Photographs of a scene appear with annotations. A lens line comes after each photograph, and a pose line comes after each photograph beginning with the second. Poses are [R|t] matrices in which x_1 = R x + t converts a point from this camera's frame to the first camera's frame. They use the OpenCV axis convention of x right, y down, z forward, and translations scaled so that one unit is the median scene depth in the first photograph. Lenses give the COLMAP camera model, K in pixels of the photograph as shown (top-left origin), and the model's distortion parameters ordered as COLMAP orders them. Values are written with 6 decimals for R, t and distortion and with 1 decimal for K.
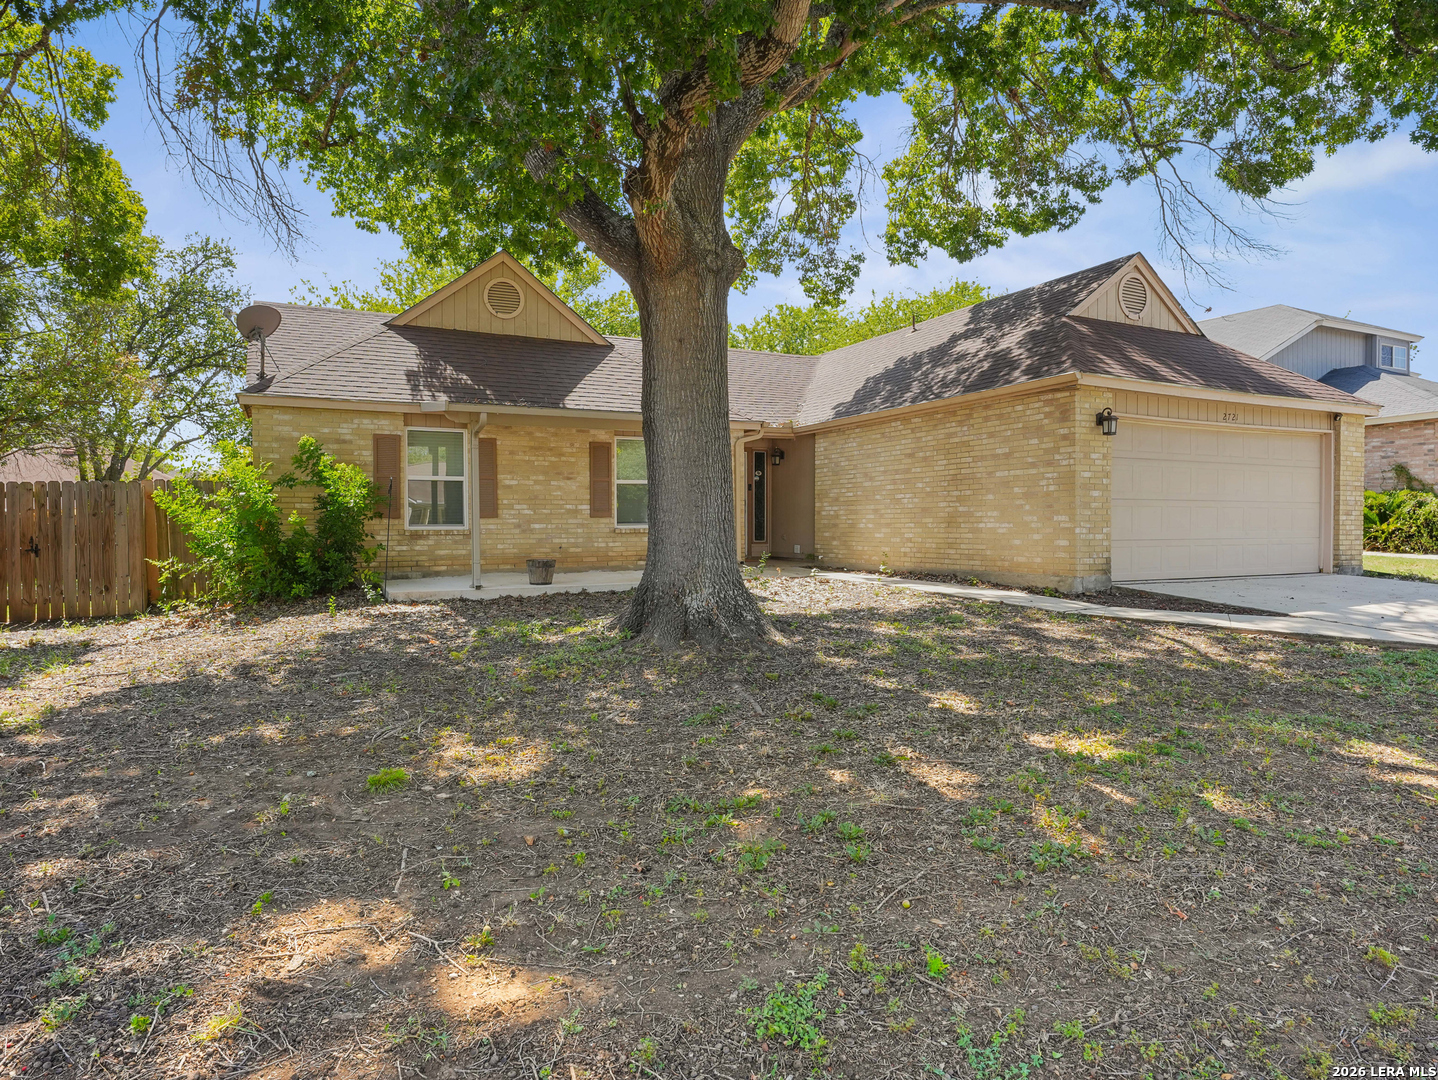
lens RADIAL K [[844.0, 0, 719.0], [0, 844.0, 540.0], [0, 0, 1]] dist [0.000766, -0.000545]
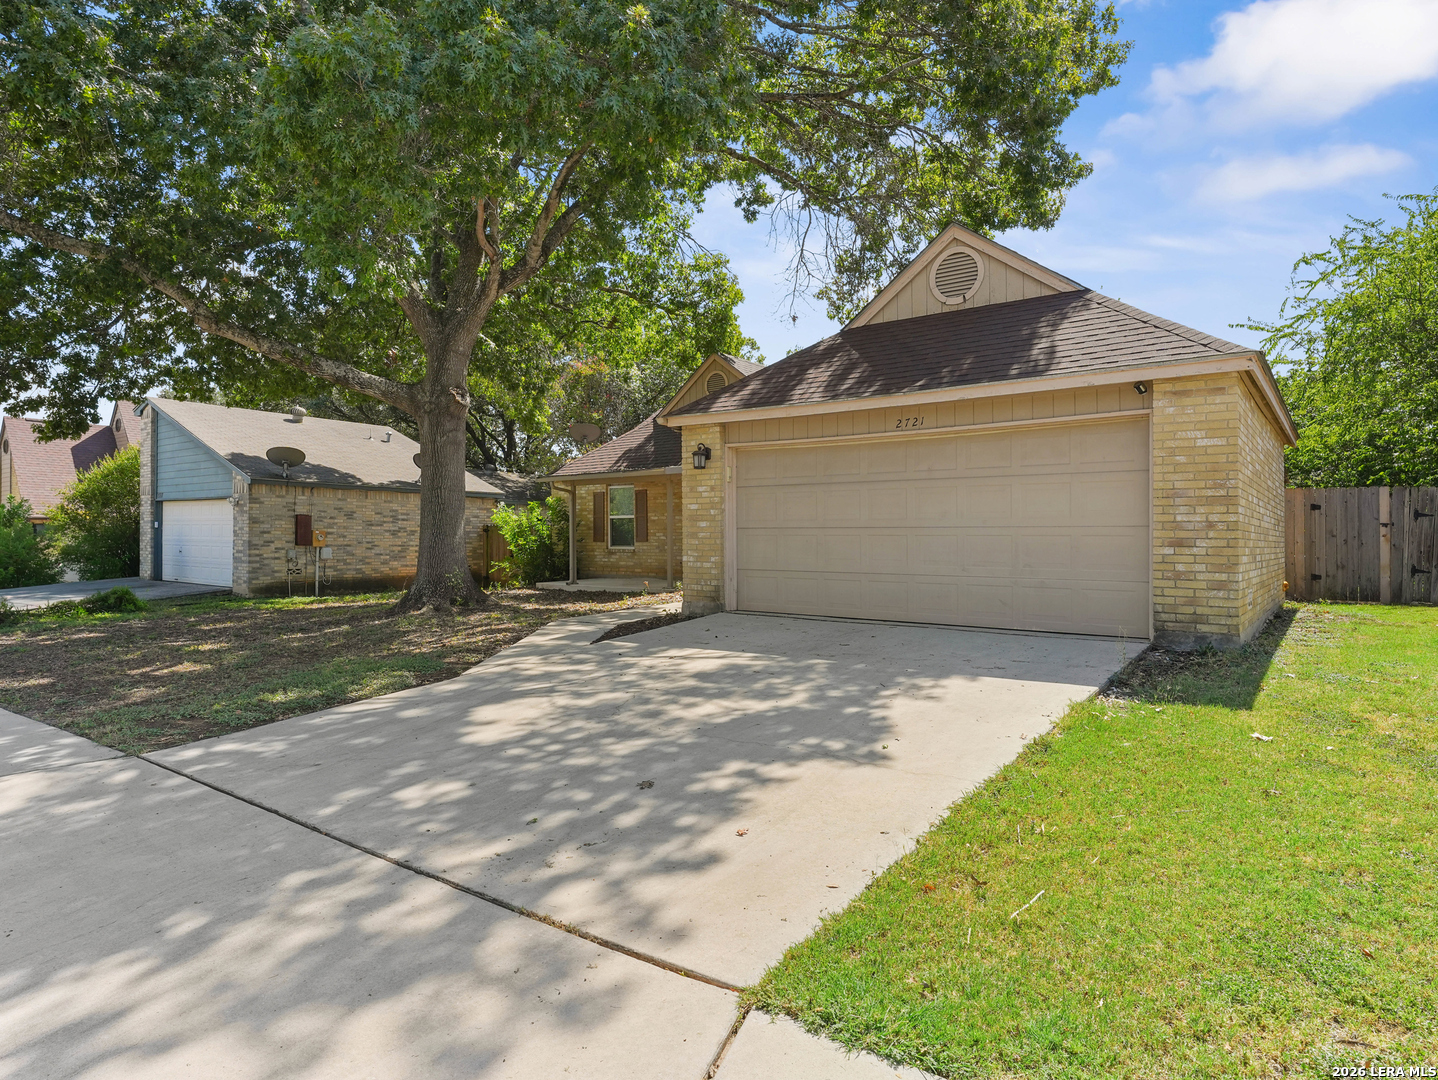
lens RADIAL K [[825.6, 0, 719.0], [0, 825.6, 540.0], [0, 0, 1]] dist [0.000946, -0.000034]
pose [[0.450794, 0.004645, -0.892616, 1.114083], [-0.020165, 0.999784, -0.004981, -0.024562], [0.892400, 0.020244, 0.450790, 0.445000]]
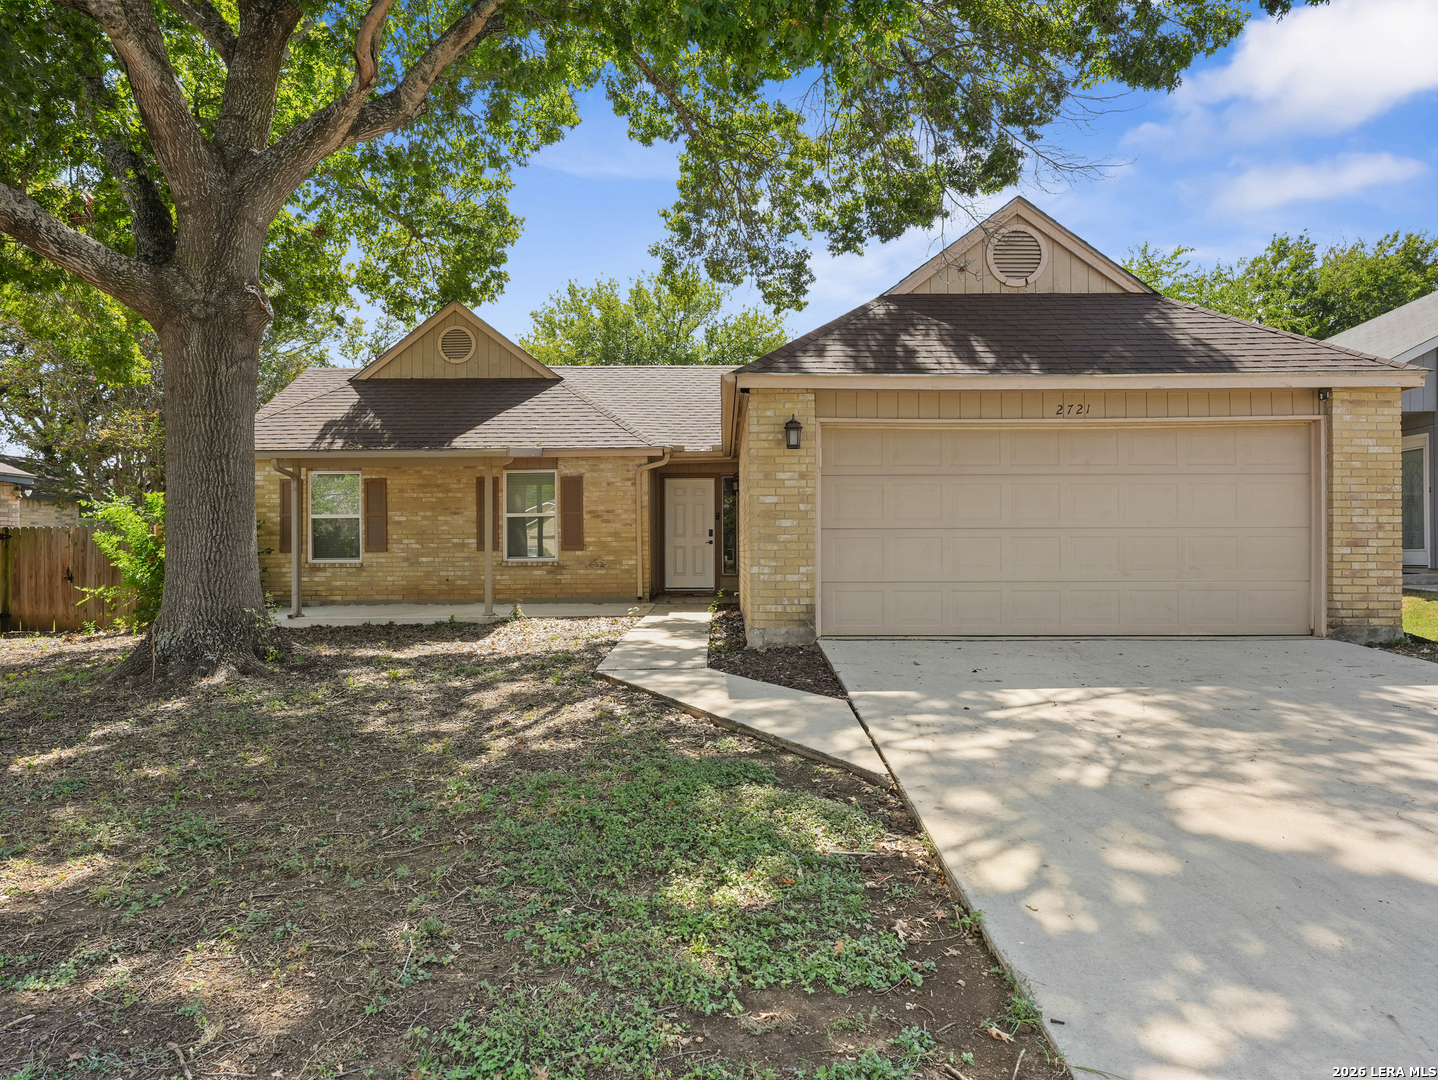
lens RADIAL K [[868.6, 0, 716.0], [0, 868.6, 544.4], [0, 0, 1]] dist [-0.000111, 0.001120]
pose [[0.893422, -0.004817, -0.449192, 0.606324], [-0.005840, 0.999733, -0.022336, -0.013482], [0.449179, 0.022579, 0.893156, 0.199344]]
